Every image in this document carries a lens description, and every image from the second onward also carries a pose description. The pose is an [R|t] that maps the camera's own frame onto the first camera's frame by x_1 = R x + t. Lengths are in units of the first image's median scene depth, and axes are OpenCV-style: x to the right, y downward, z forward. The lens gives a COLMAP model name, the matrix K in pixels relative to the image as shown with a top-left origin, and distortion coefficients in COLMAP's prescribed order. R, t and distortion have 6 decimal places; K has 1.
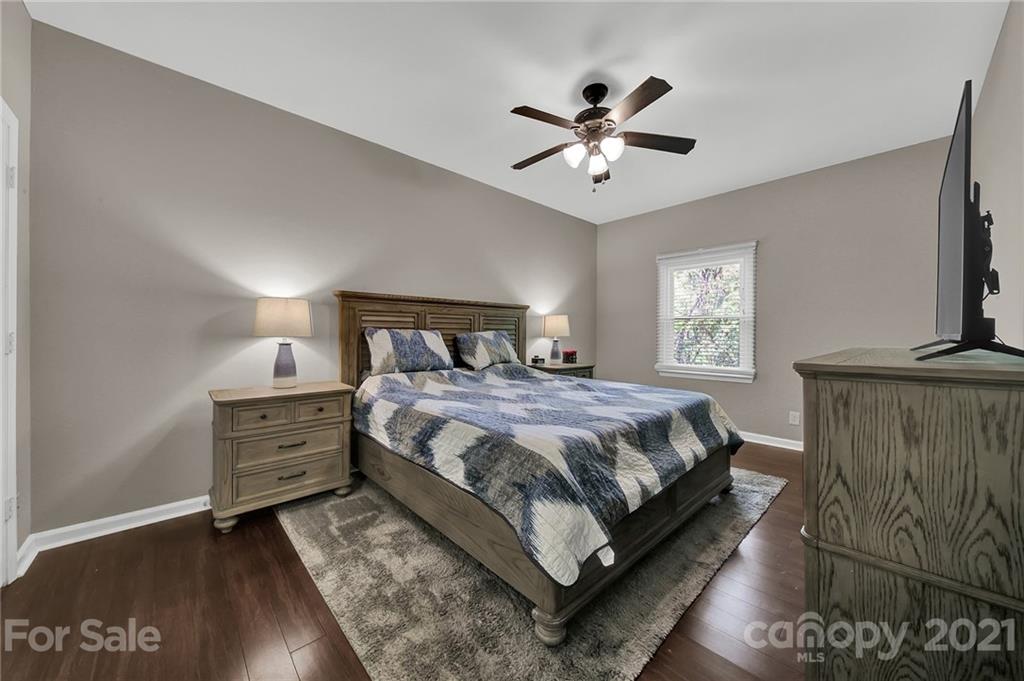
lens RADIAL K [[366.3, 0, 508.1], [0, 366.3, 336.6], [0, 0, 1]] dist [0.000096, -0.000153]
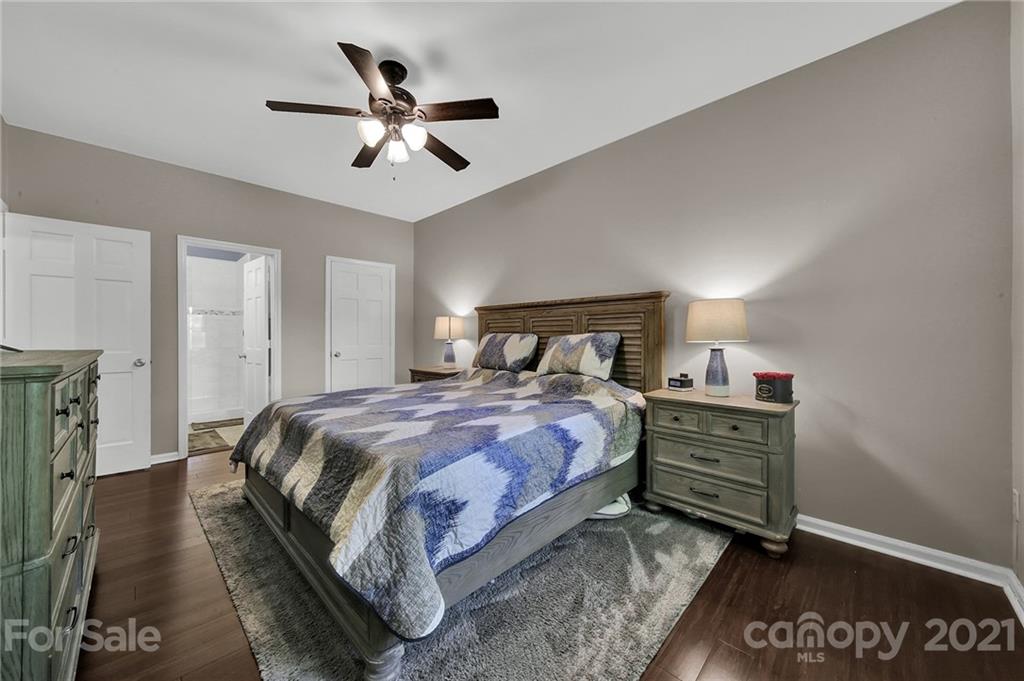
lens RADIAL K [[366.3, 0, 508.1], [0, 366.3, 339.7], [0, 0, 1]] dist [0.000096, -0.000153]
pose [[0.055251, -0.001881, -0.998471, 0.602190], [-0.007638, 0.999968, -0.002306, 0.002059], [0.998443, 0.007754, 0.055235, 0.648597]]
